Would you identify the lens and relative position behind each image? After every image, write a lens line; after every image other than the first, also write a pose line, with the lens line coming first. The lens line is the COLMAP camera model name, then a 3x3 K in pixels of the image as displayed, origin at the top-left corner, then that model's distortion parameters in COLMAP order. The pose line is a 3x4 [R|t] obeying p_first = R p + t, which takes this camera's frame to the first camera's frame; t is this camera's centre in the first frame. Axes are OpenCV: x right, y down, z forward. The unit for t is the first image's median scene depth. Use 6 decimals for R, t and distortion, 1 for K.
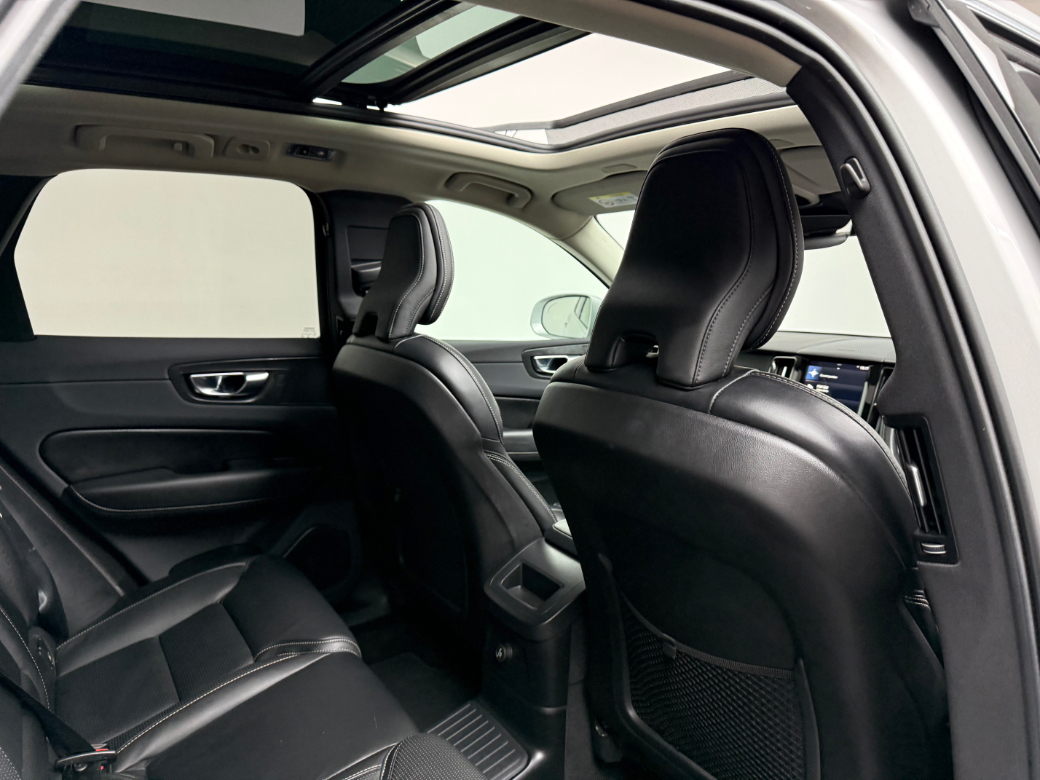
lens RADIAL K [[751.8, 0, 520.0], [0, 751.8, 390.0], [0, 0, 1]] dist [-0.000151, -0.001506]
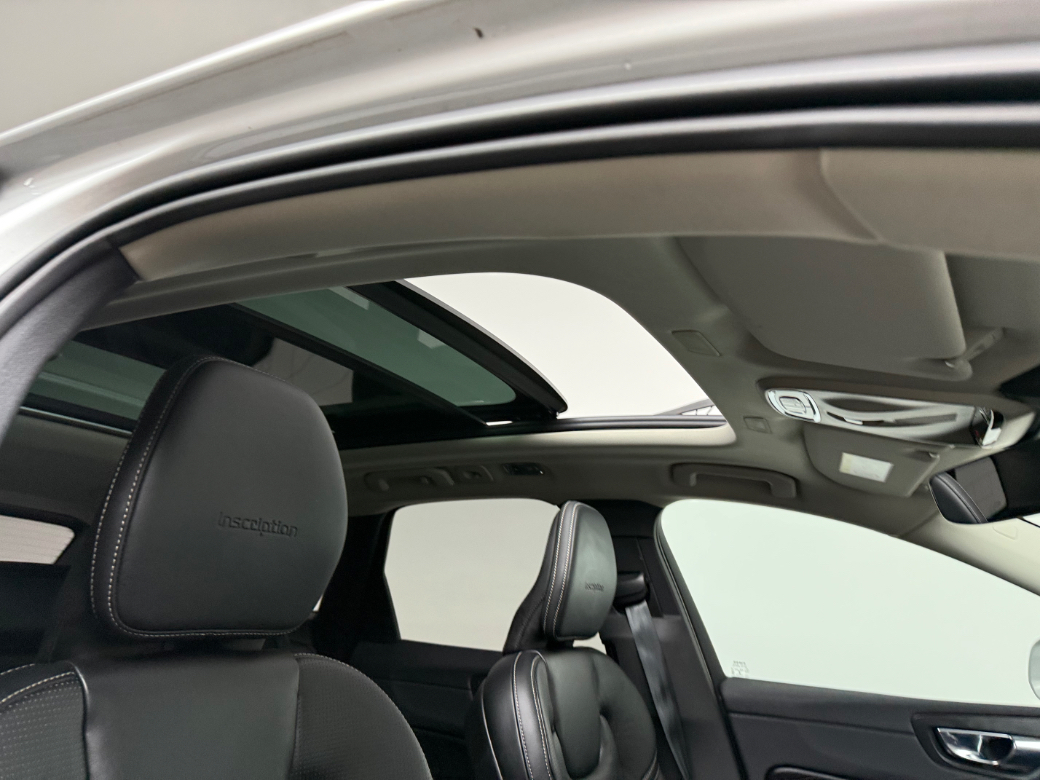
lens RADIAL K [[751.8, 0, 520.0], [0, 751.8, 390.0], [0, 0, 1]] dist [-0.000151, -0.001506]
pose [[0.506917, -0.230682, -0.830554, 0.121991], [-0.146484, 0.926459, -0.346723, -0.010657], [0.849457, 0.297423, 0.435847, 0.099631]]
